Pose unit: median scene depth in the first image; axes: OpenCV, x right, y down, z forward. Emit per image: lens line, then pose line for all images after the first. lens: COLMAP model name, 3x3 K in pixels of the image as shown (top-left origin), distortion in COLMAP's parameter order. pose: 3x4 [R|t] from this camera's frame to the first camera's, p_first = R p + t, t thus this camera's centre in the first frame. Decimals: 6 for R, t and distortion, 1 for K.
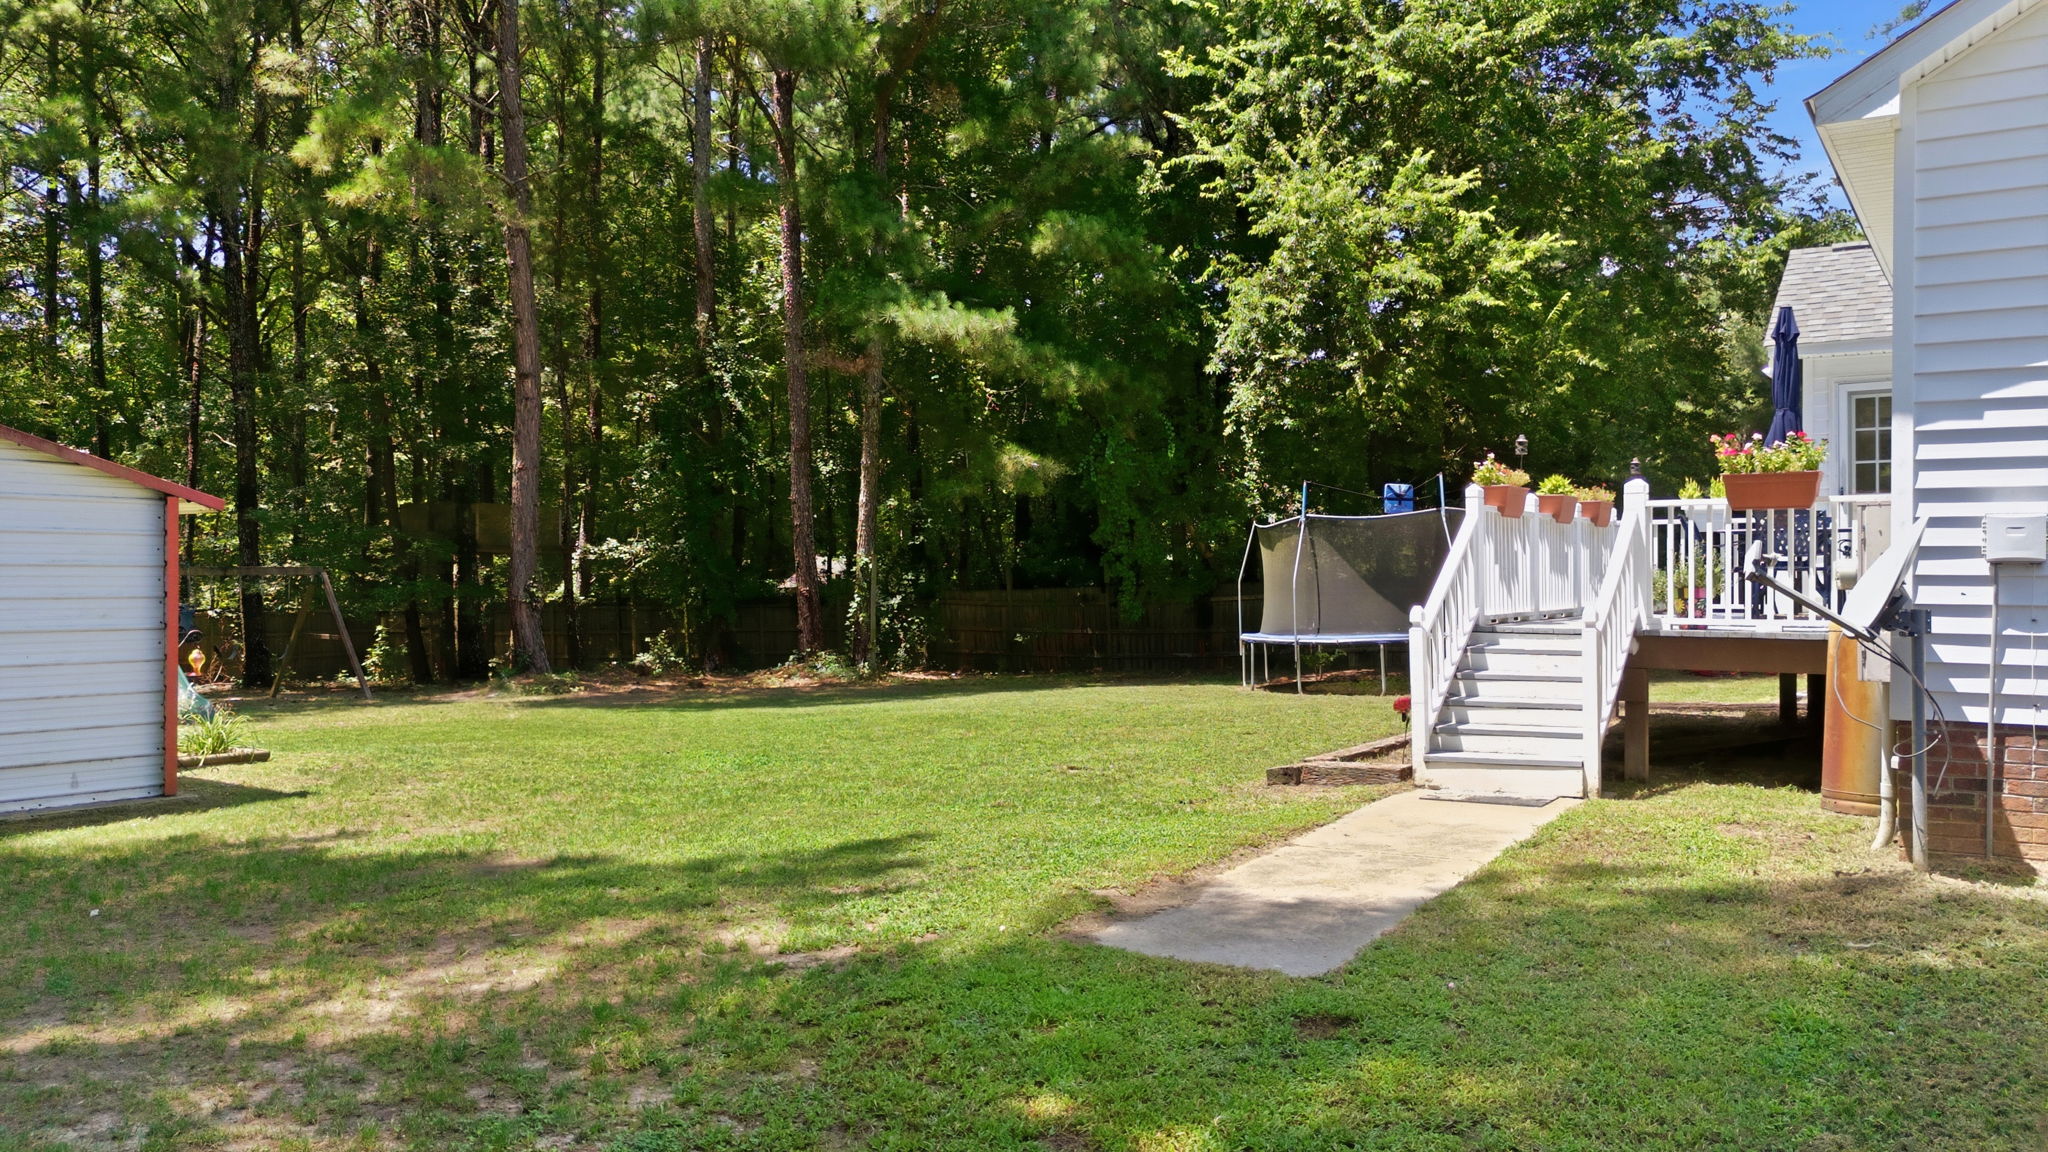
lens RADIAL K [[1524.9, 0, 1023.8], [0, 1524.9, 528.5], [0, 0, 1]] dist [0.062295, 0.001605]
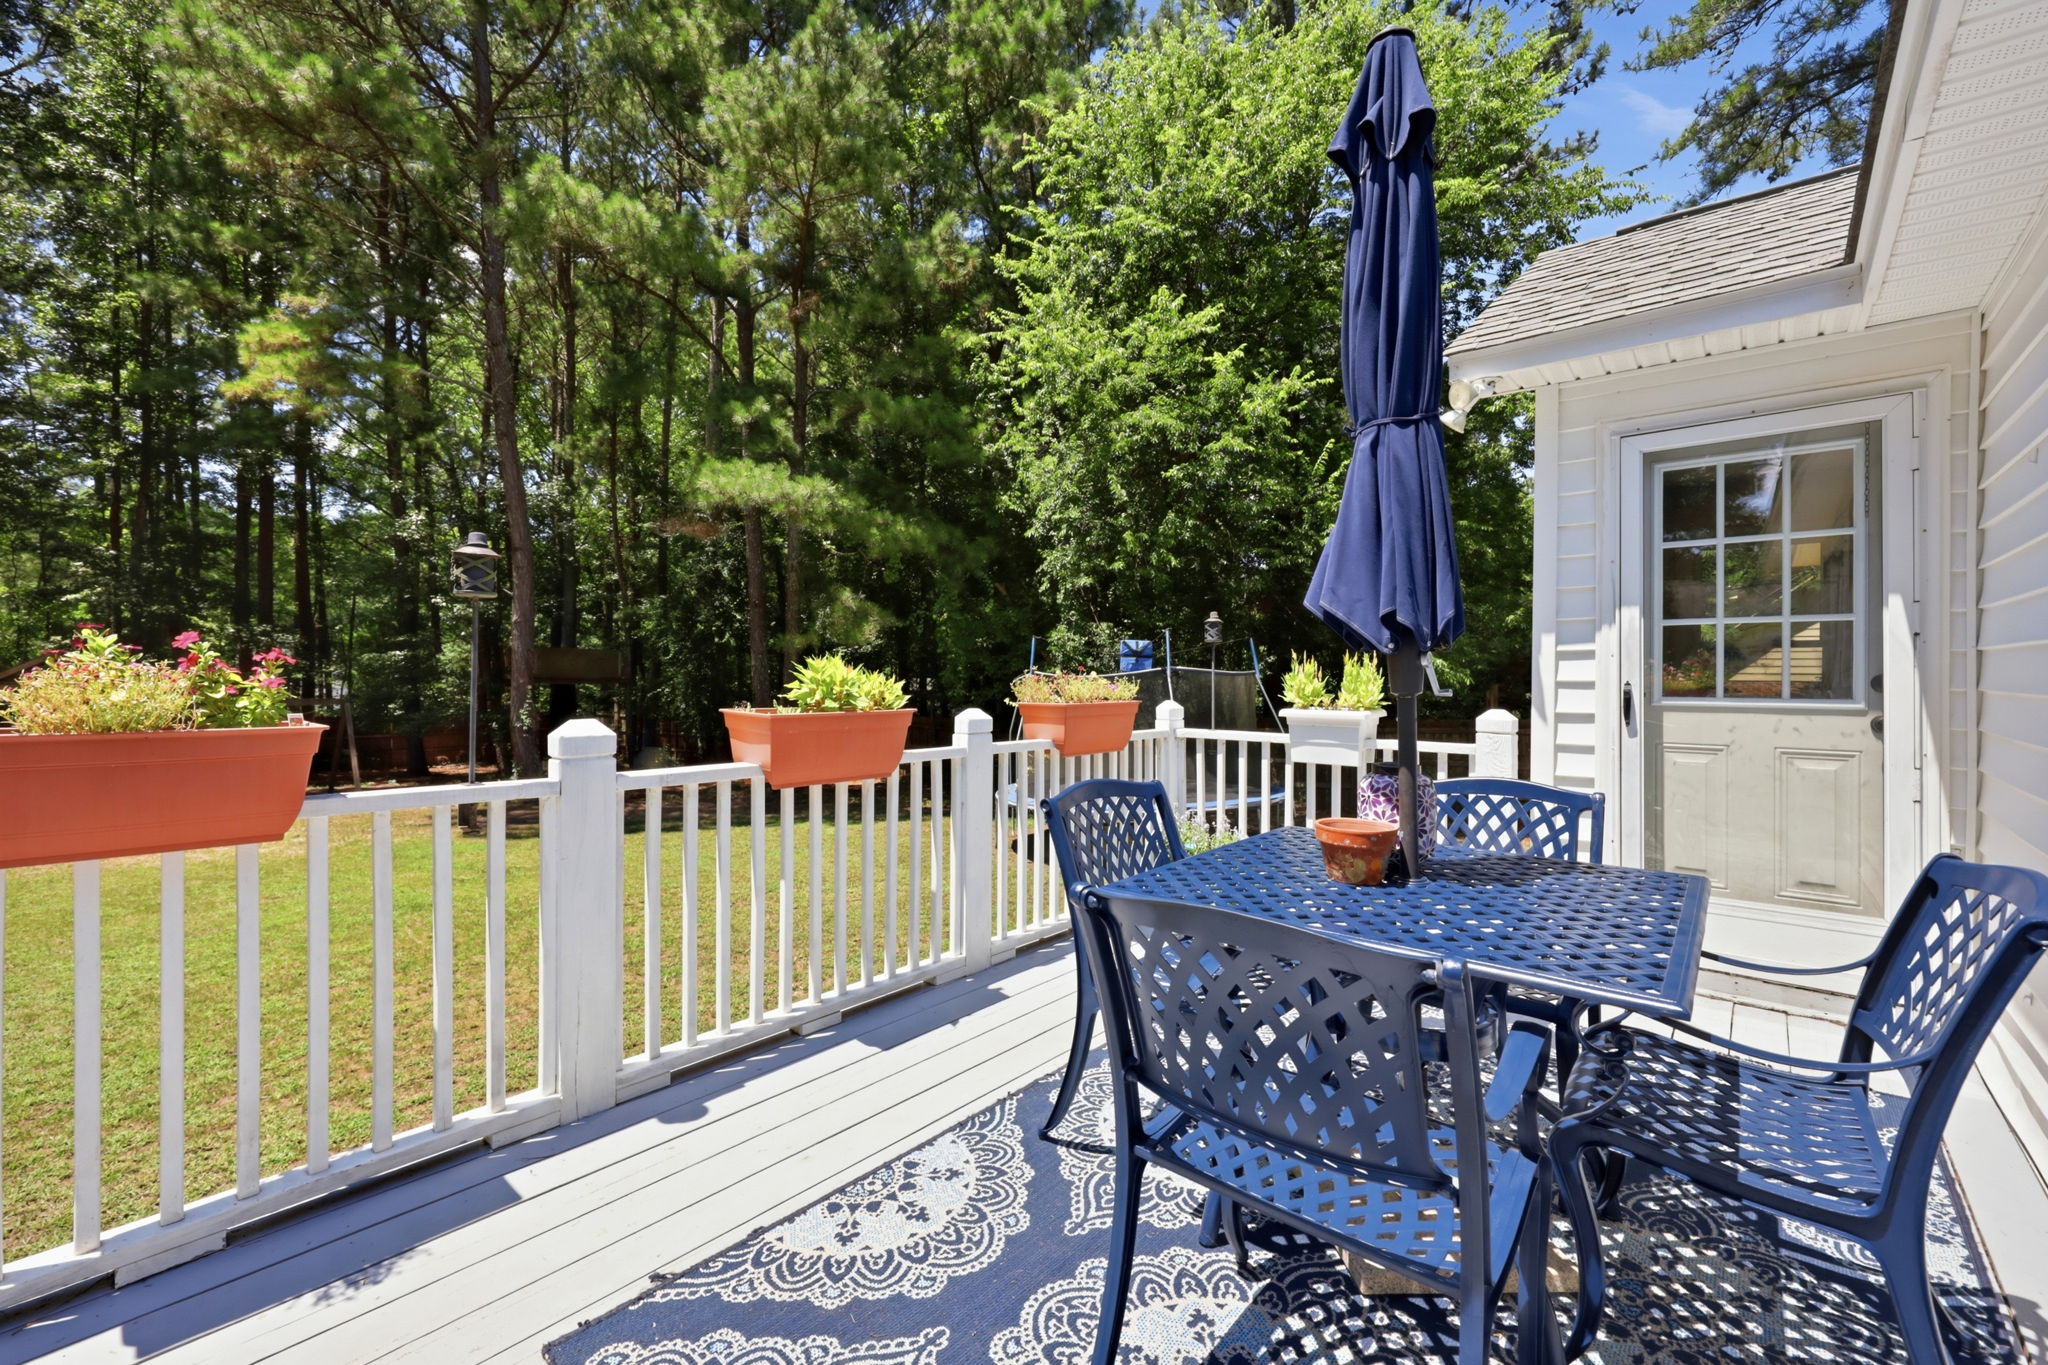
lens RADIAL K [[827.3, 0, 1027.7], [0, 827.3, 678.7], [0, 0, 1]] dist [-0.006970, 0.000188]
pose [[0.989000, 0.012098, -0.147422, 0.246716], [-0.007129, 0.999390, 0.034183, -0.021466], [0.147746, -0.032756, 0.988483, 0.465251]]
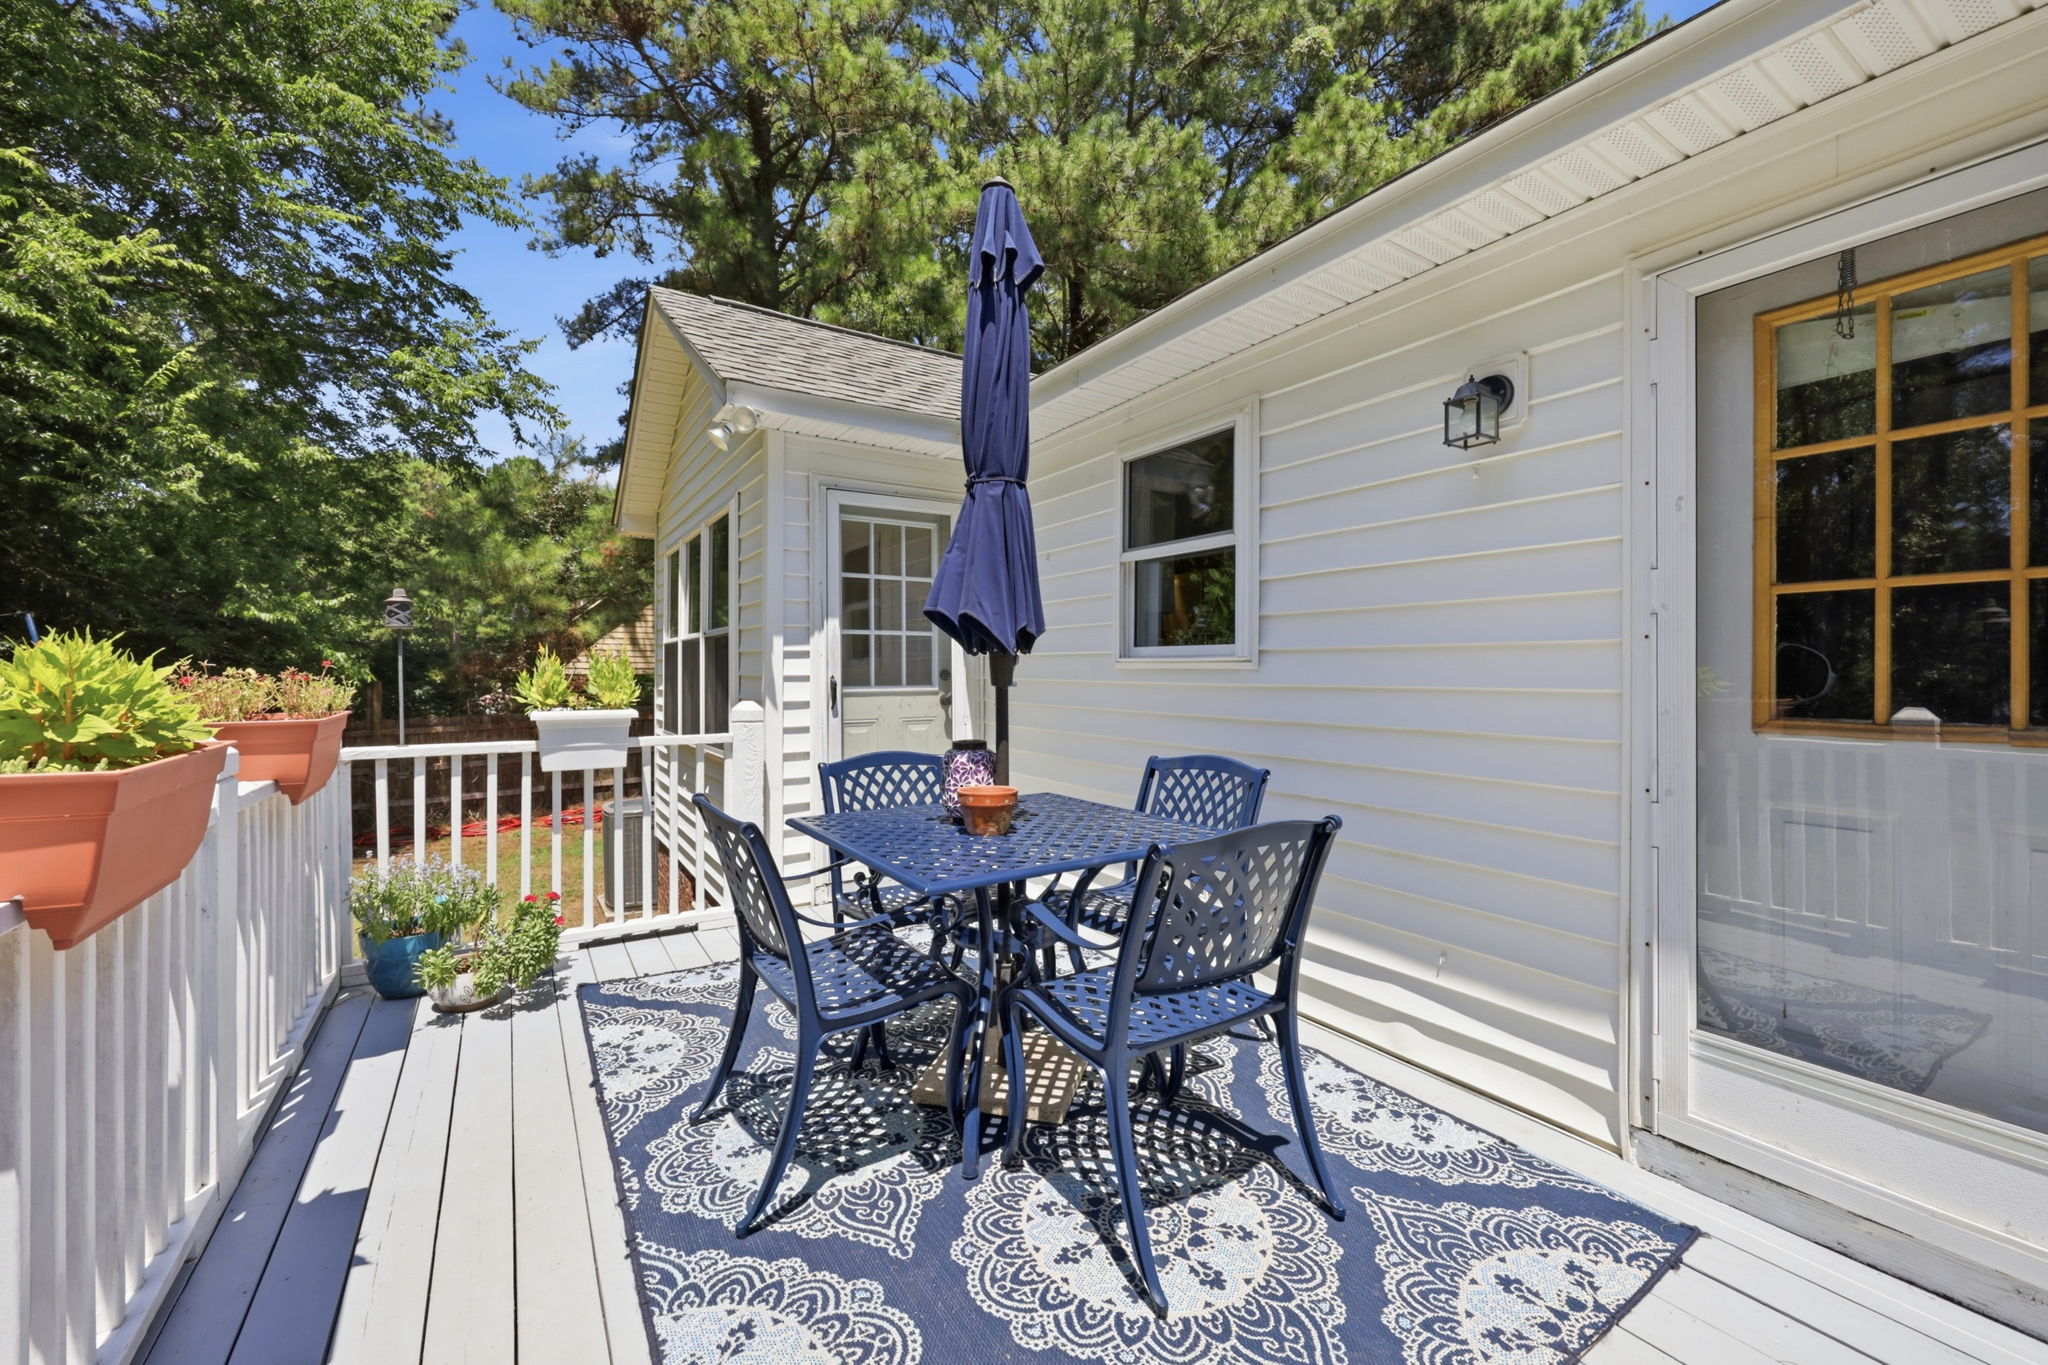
lens RADIAL K [[827.3, 0, 1027.7], [0, 827.3, 678.7], [0, 0, 1]] dist [-0.006970, 0.000188]
pose [[0.426812, -0.005079, 0.904326, 0.180883], [-0.026703, 0.999477, 0.018216, -0.020752], [-0.903946, -0.031923, 0.426454, 0.498774]]
